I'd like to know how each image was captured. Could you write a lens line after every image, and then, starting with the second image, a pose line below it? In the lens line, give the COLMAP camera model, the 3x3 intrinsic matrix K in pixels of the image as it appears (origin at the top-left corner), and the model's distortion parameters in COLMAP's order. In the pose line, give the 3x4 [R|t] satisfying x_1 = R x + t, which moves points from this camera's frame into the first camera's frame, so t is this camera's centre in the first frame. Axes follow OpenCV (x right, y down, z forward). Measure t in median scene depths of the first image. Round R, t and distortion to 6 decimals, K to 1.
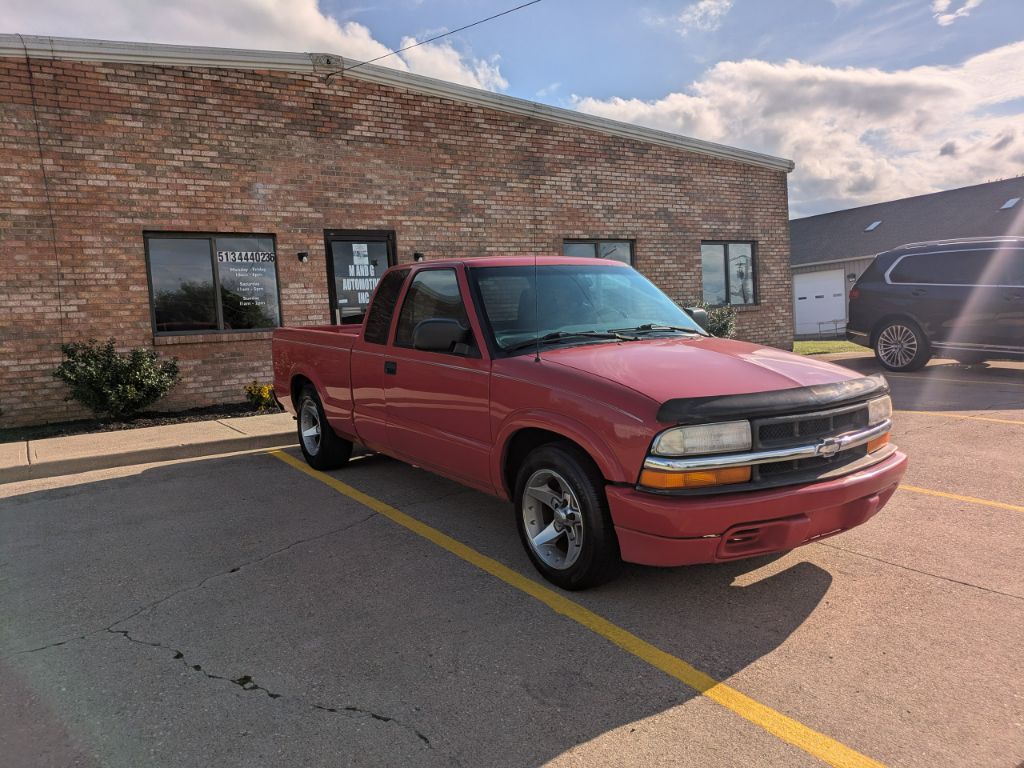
lens RADIAL K [[758.0, 0, 519.8], [0, 758.0, 375.3], [0, 0, 1]] dist [0.039675, -0.036406]
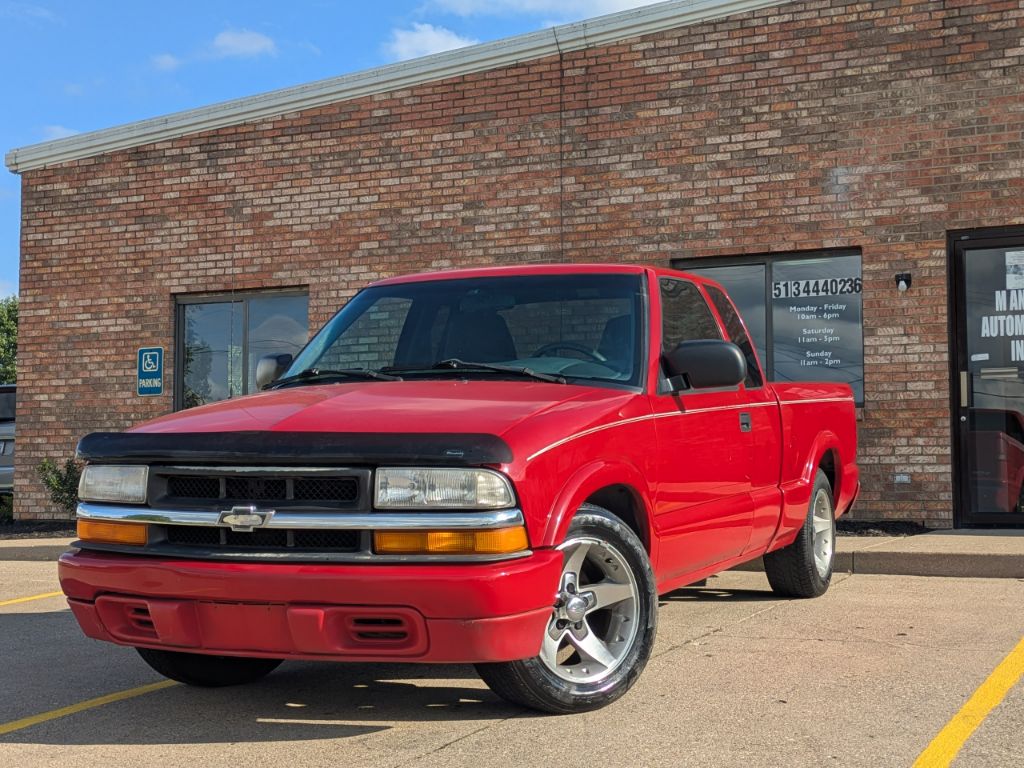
lens RADIAL K [[1532.2, 0, 513.4], [0, 1532.2, 363.0], [0, 0, 1]] dist [0.059362, -0.139525]
pose [[0.523880, -0.013854, -0.851680, 0.556871], [-0.081521, 0.994463, -0.066321, 0.007951], [0.847882, 0.104174, 0.519849, 0.145140]]
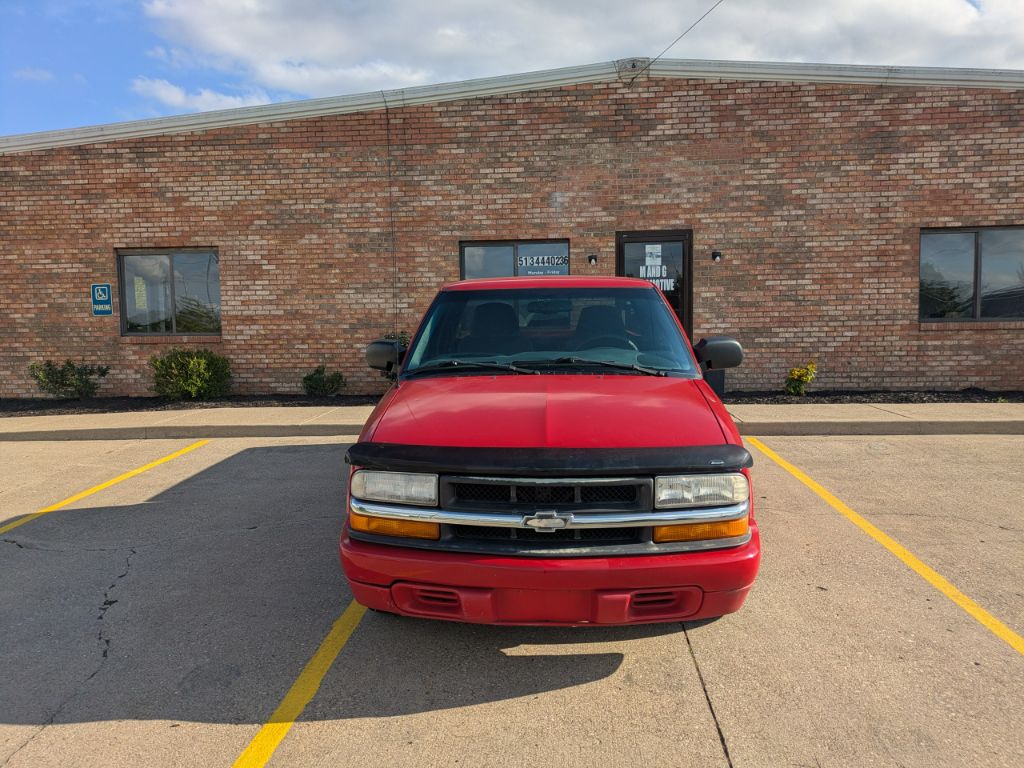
lens RADIAL K [[760.3, 0, 512.0], [0, 760.3, 384.0], [0, 0, 1]] dist [0.048344, -0.055575]
pose [[0.791604, 0.088727, -0.604558, 0.280273], [-0.070028, 0.996056, 0.054490, -0.033264], [0.607008, -0.000799, 0.794695, 0.092917]]
